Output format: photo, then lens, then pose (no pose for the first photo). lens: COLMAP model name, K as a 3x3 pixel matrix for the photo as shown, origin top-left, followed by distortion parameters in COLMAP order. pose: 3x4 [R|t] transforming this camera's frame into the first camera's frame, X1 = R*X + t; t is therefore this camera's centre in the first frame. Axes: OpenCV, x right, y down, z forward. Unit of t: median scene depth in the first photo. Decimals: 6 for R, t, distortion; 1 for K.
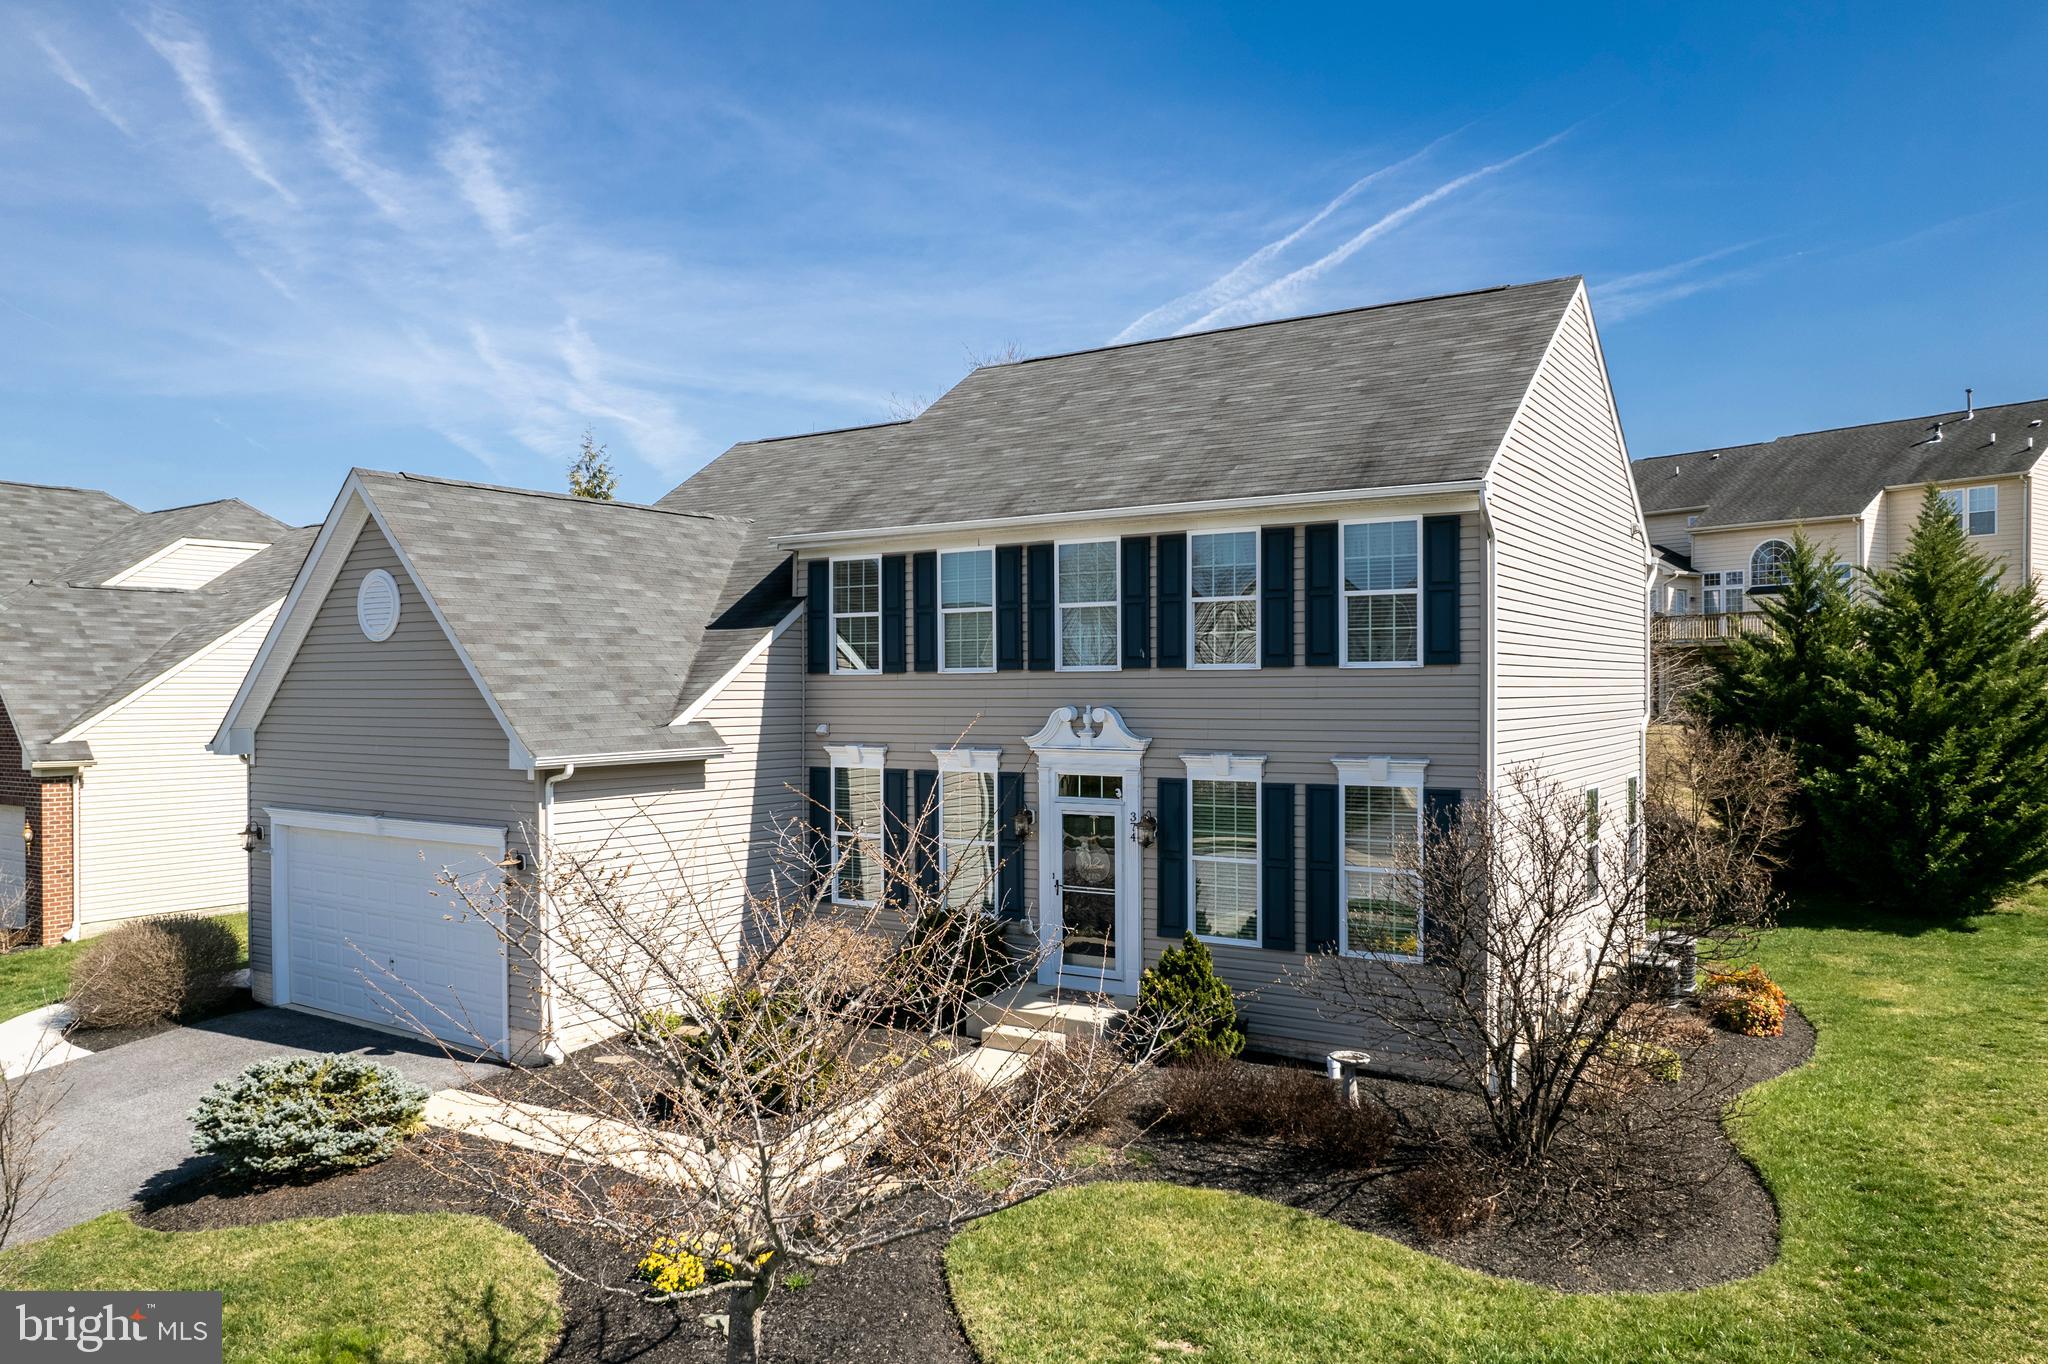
lens RADIAL K [[1413.1, 0, 1000.7], [0, 1413.1, 719.1], [0, 0, 1]] dist [-0.070467, 0.066607]
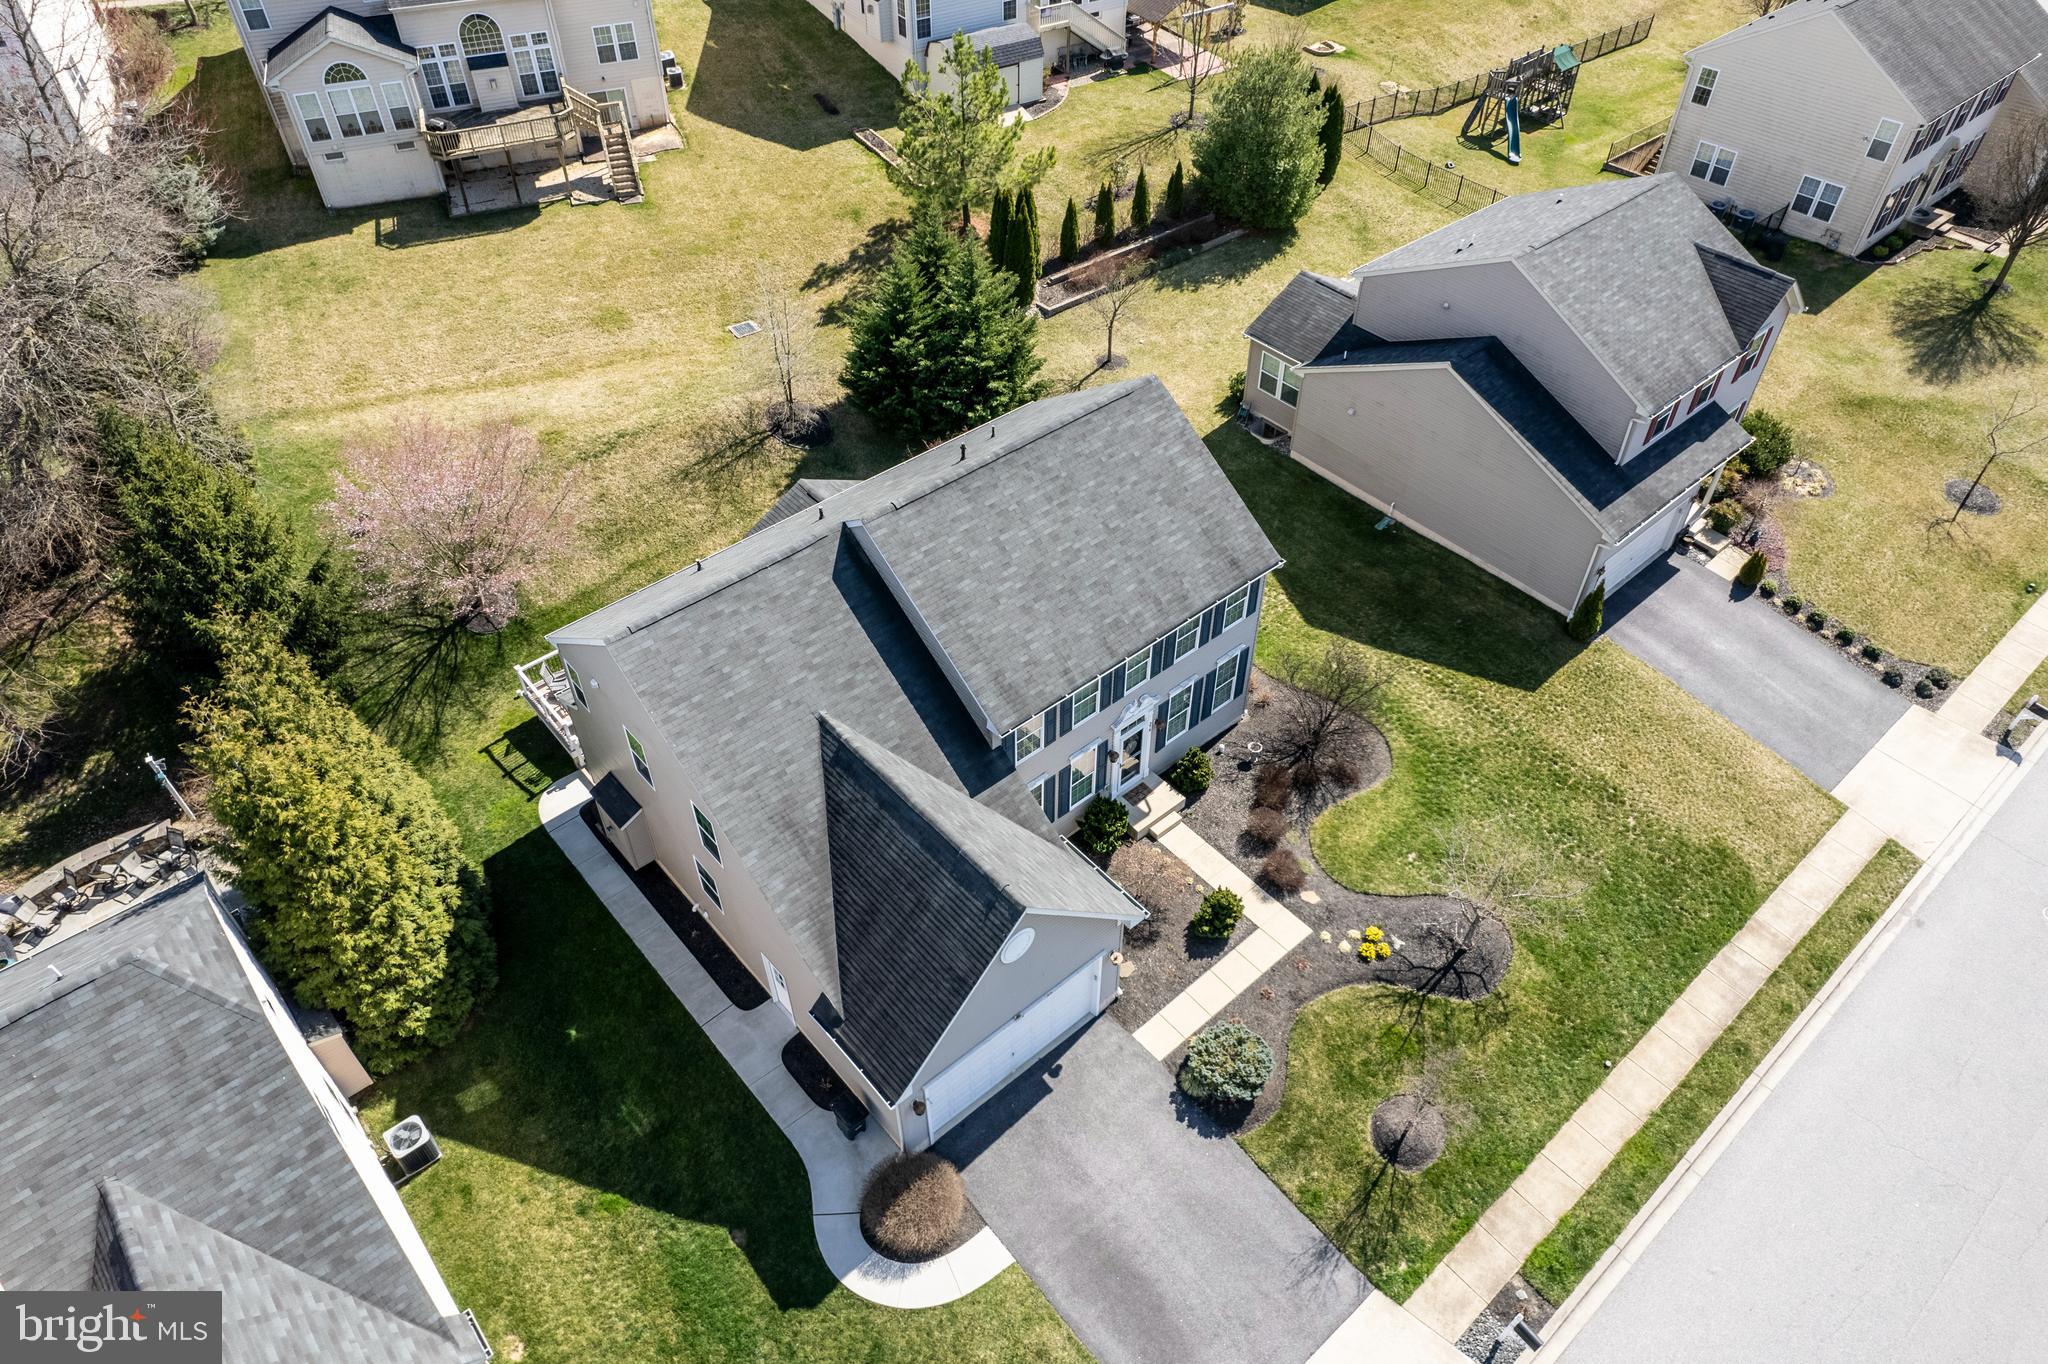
lens RADIAL K [[1328.7, 0, 1018.8], [0, 1328.7, 691.7], [0, 0, 1]] dist [-0.069614, 0.057746]
pose [[0.263009, -0.677512, 0.686880, -1.327627], [0.024307, 0.716372, 0.697295, -1.389004], [-0.964487, -0.166699, 0.204880, 0.743237]]
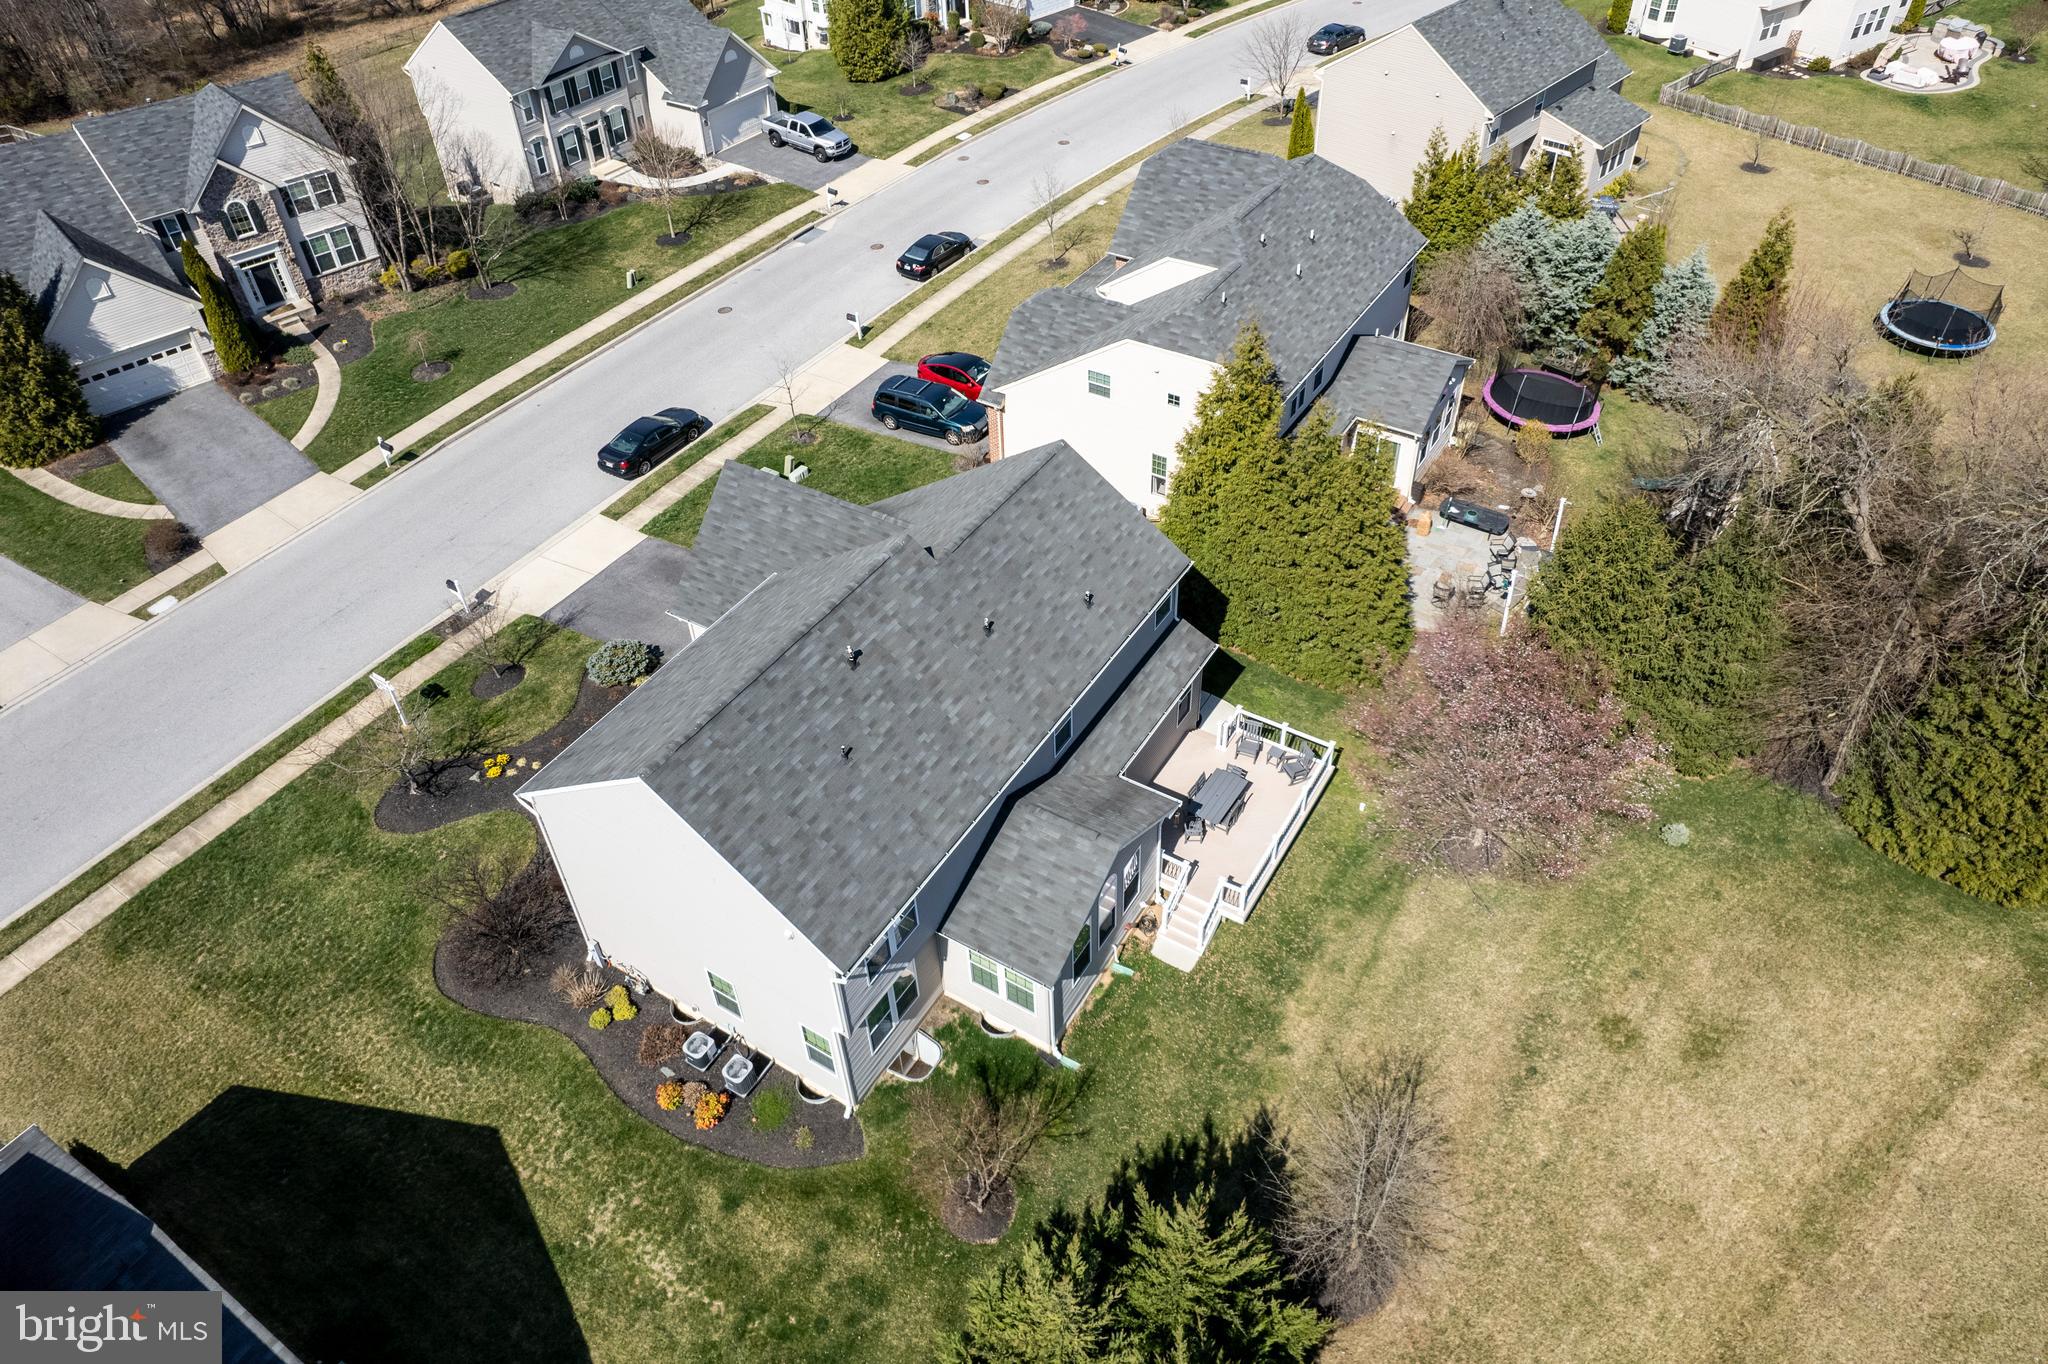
lens RADIAL K [[1334.7, 0, 1027.0], [0, 1334.7, 644.5], [0, 0, 1]] dist [-0.070824, 0.057212]
pose [[0.038222, 0.668189, -0.743009, 1.503969], [0.005571, 0.743398, 0.668826, -1.490709], [0.999254, -0.029703, 0.024691, 1.462778]]
